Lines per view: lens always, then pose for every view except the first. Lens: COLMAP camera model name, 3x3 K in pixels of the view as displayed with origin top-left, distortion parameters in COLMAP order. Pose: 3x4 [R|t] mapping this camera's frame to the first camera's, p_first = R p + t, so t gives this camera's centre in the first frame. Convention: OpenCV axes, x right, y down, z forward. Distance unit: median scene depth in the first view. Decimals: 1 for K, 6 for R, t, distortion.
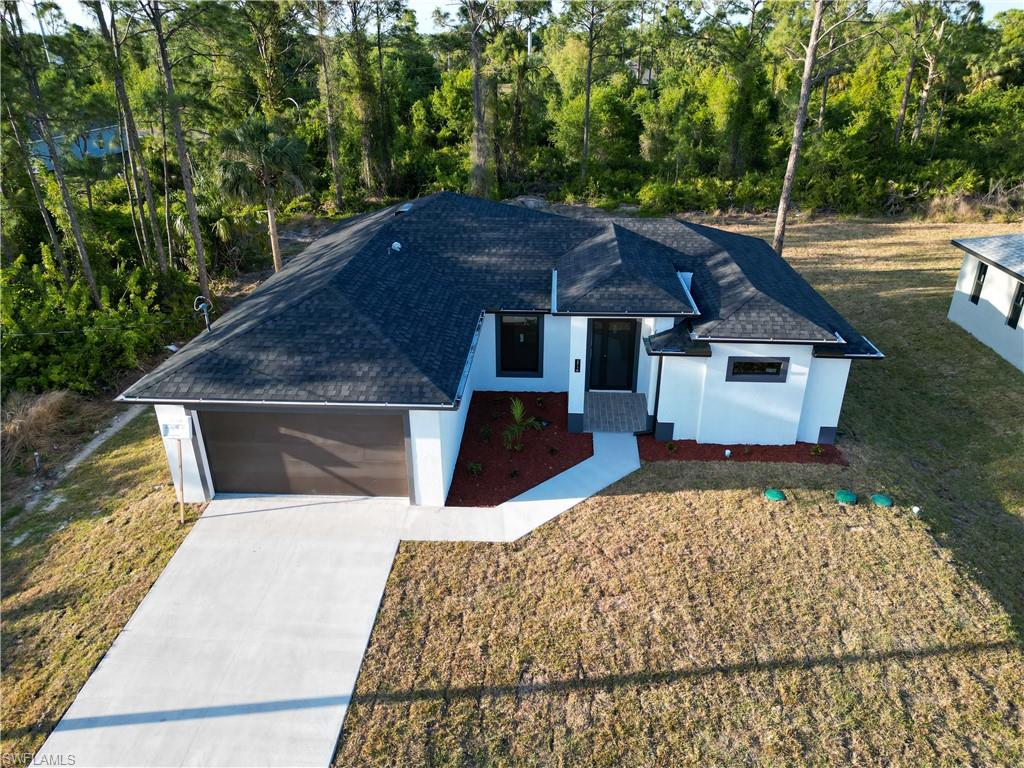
lens RADIAL K [[719.4, 0, 514.7], [0, 719.4, 382.3], [0, 0, 1]] dist [0.056716, -0.042973]
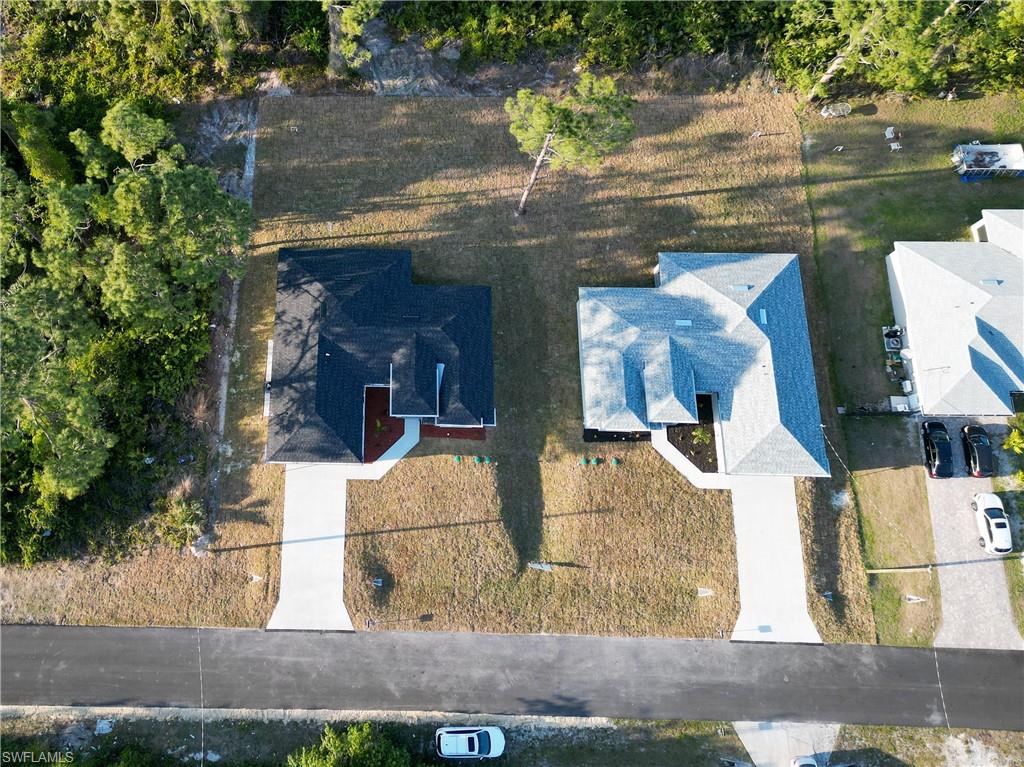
lens RADIAL K [[934.2, 0, 364.1], [0, 934.2, 293.8], [0, 0, 1]] dist [0.039160, 0.000000]
pose [[0.999309, -0.037097, -0.002170, -0.027148], [0.027235, 0.691433, 0.721927, -3.148927], [-0.025281, -0.721488, 0.691965, -1.273152]]
